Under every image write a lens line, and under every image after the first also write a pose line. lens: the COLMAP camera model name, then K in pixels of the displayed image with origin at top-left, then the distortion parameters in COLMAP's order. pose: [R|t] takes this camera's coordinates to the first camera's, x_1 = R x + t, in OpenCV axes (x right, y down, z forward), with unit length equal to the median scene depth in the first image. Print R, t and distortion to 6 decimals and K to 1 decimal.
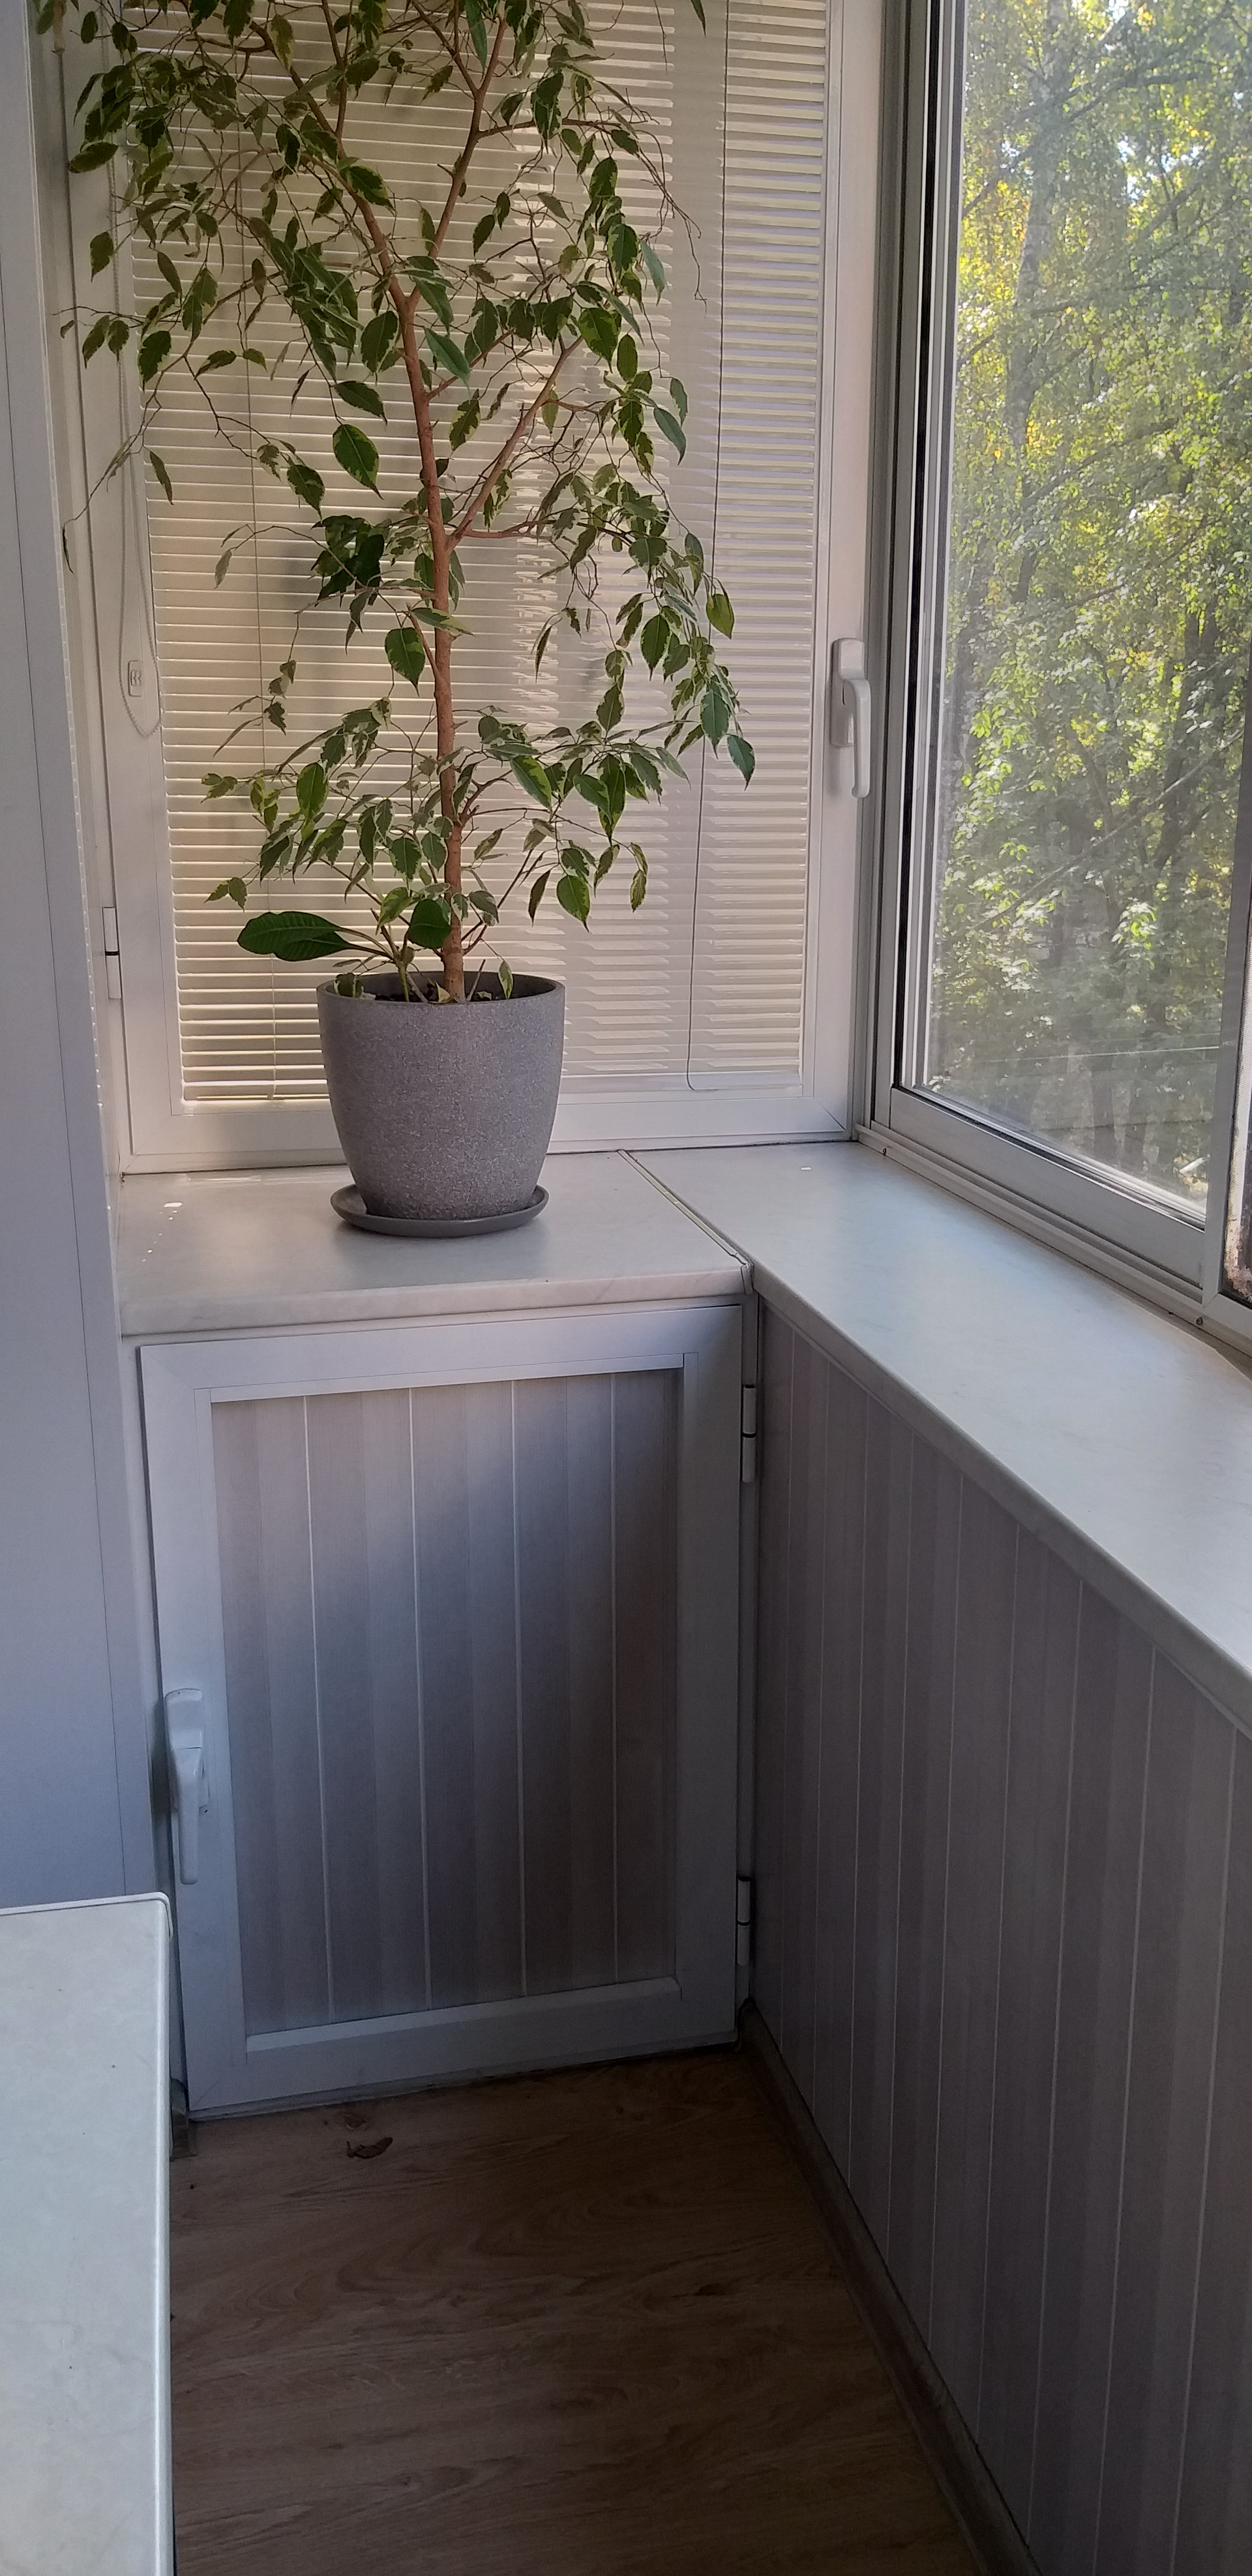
lens RADIAL K [[2042.5, 0, 626.0], [0, 2042.5, 1288.0], [0, 0, 1]] dist [0.100072, -0.163424]
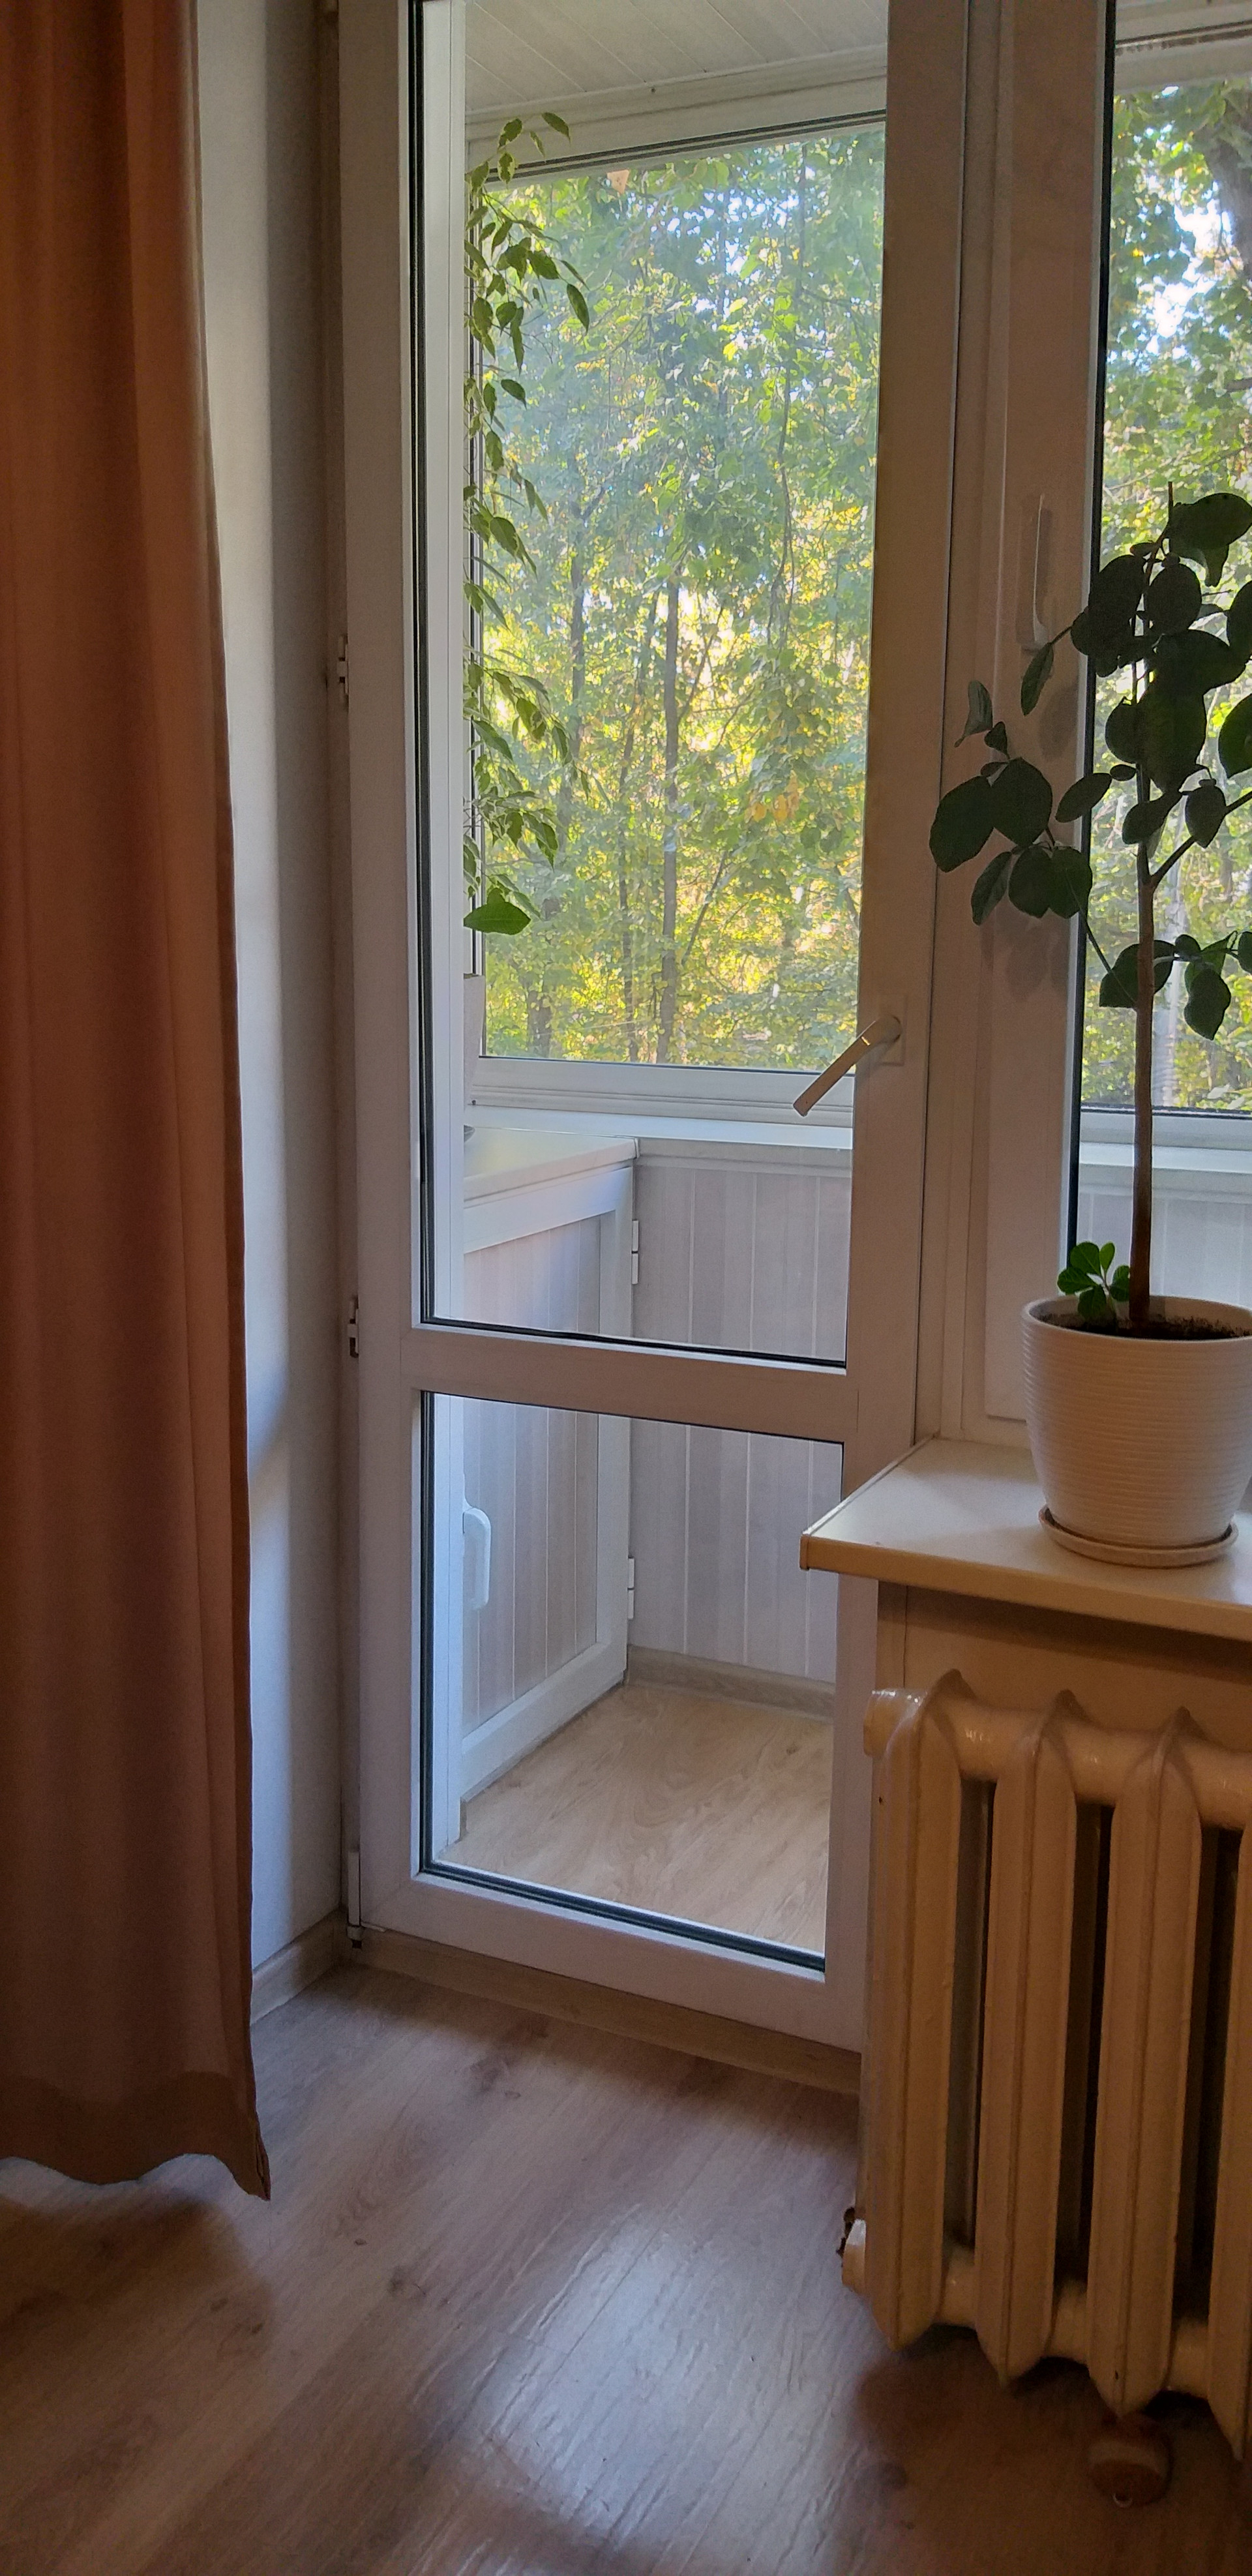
lens RADIAL K [[2042.5, 0, 626.0], [0, 2042.5, 1288.0], [0, 0, 1]] dist [0.100072, -0.163424]
pose [[0.616864, -0.137561, 0.774955, -1.161056], [0.186601, 0.982097, 0.025796, 0.056994], [-0.764630, 0.128695, 0.631489, 0.032060]]
